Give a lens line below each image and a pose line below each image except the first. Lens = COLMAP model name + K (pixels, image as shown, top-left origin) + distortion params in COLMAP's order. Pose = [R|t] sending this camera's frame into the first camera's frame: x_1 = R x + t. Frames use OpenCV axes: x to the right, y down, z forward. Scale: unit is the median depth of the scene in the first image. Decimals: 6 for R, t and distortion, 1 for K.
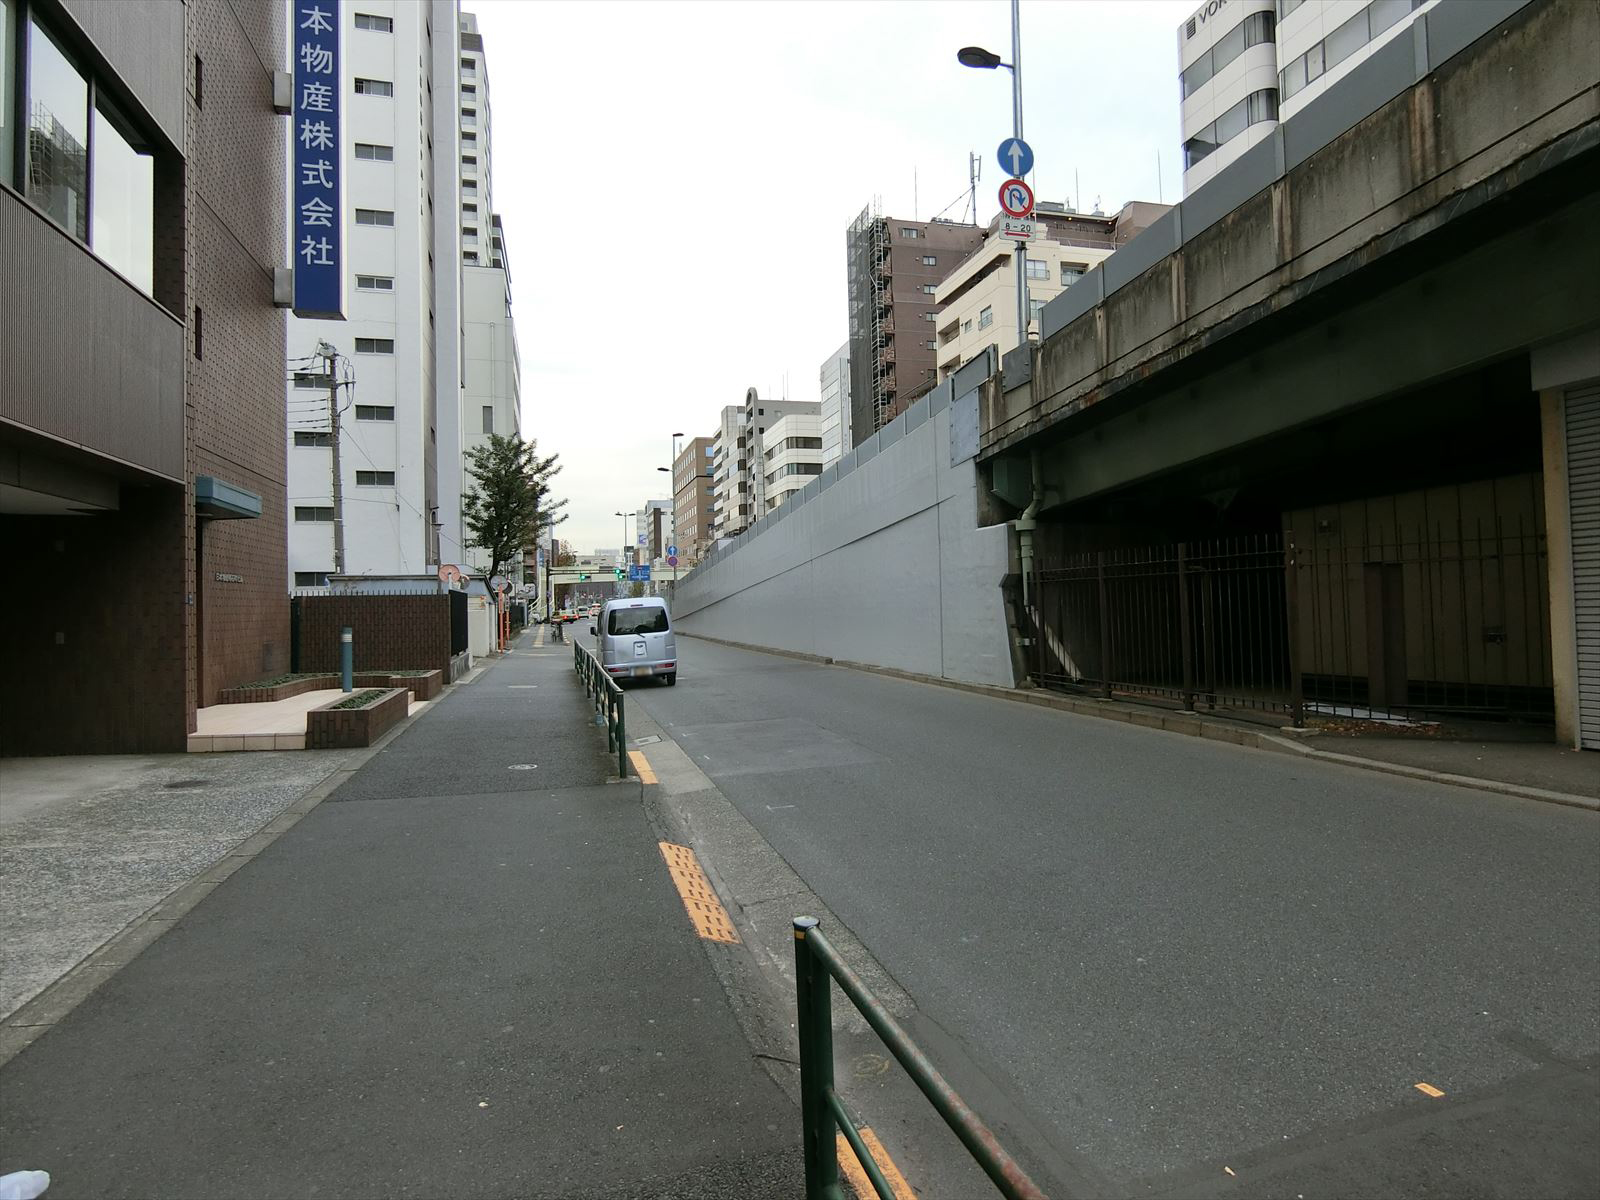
lens RADIAL K [[921.0, 0, 798.9], [0, 921.0, 592.7], [0, 0, 1]] dist [-0.019391, -0.000620]
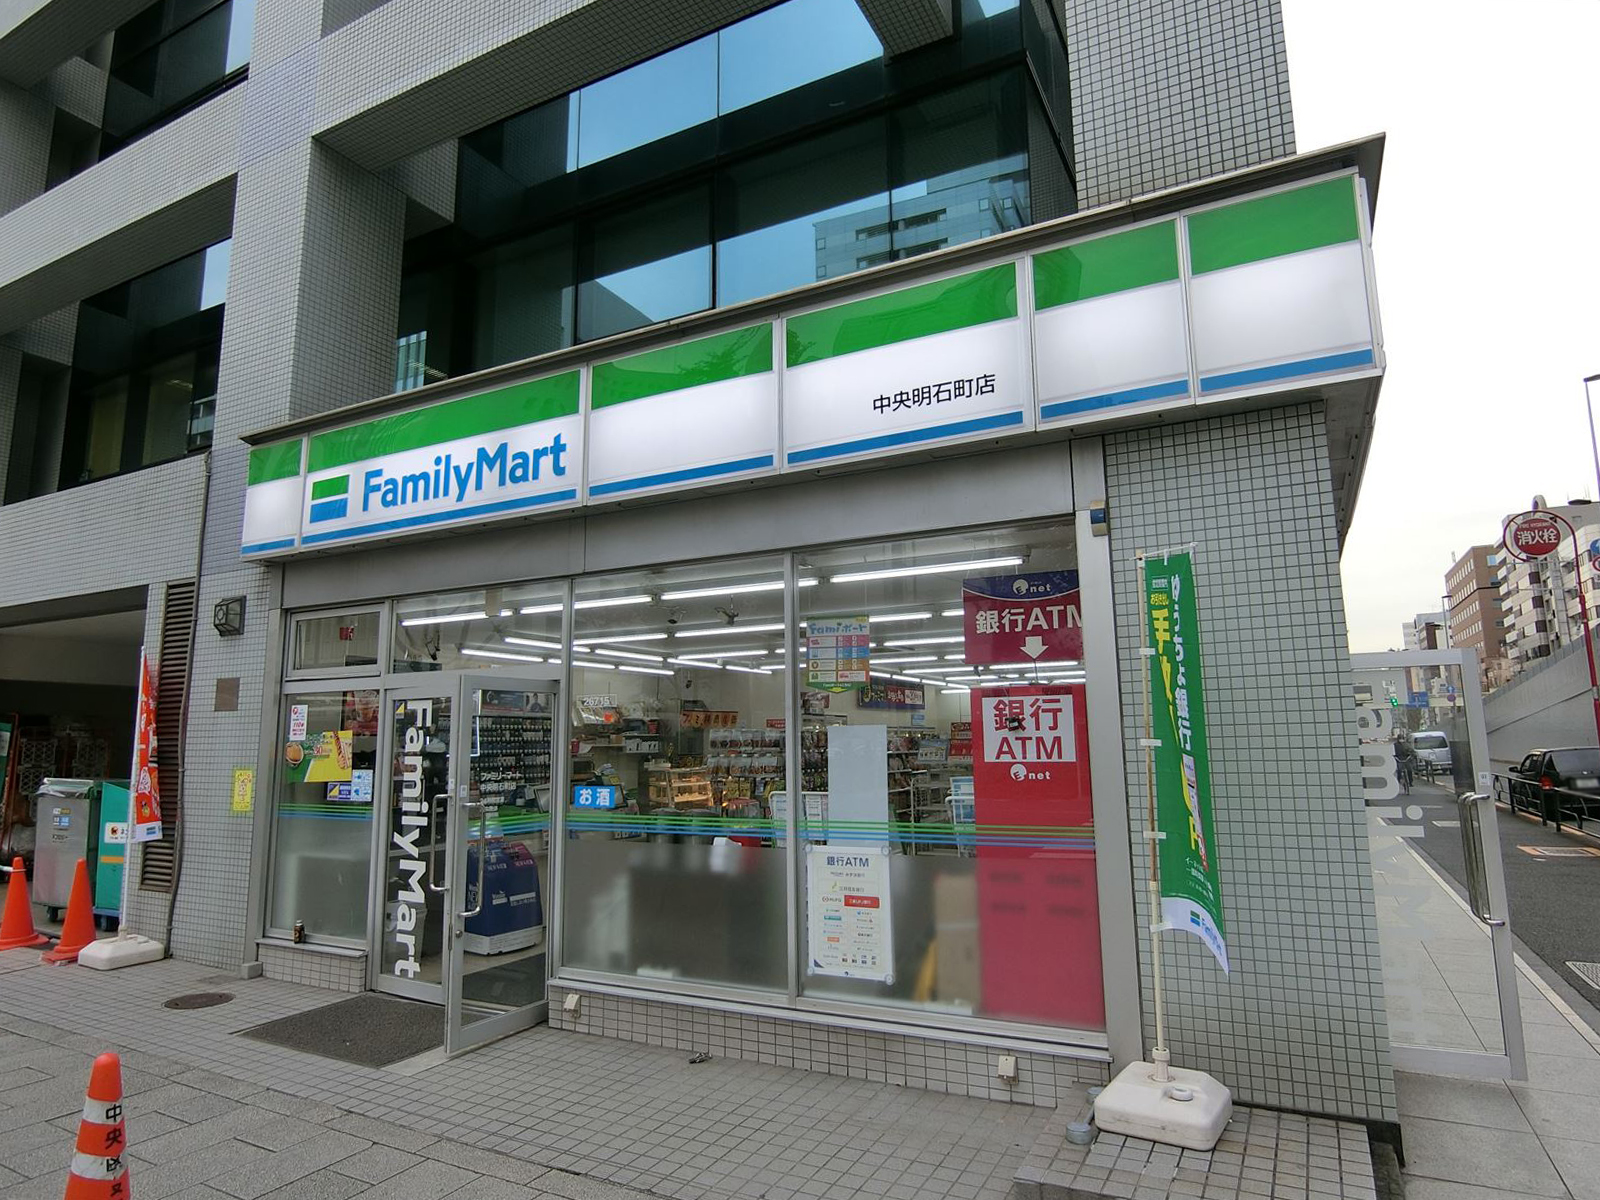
lens RADIAL K [[921.0, 0, 801.7], [0, 921.0, 598.8], [0, 0, 1]] dist [-0.019391, -0.000620]
pose [[0.725762, -0.091299, -0.681861, 0.022923], [0.003376, 0.991615, -0.129181, -0.003181], [0.687938, 0.091452, 0.719985, -0.147754]]
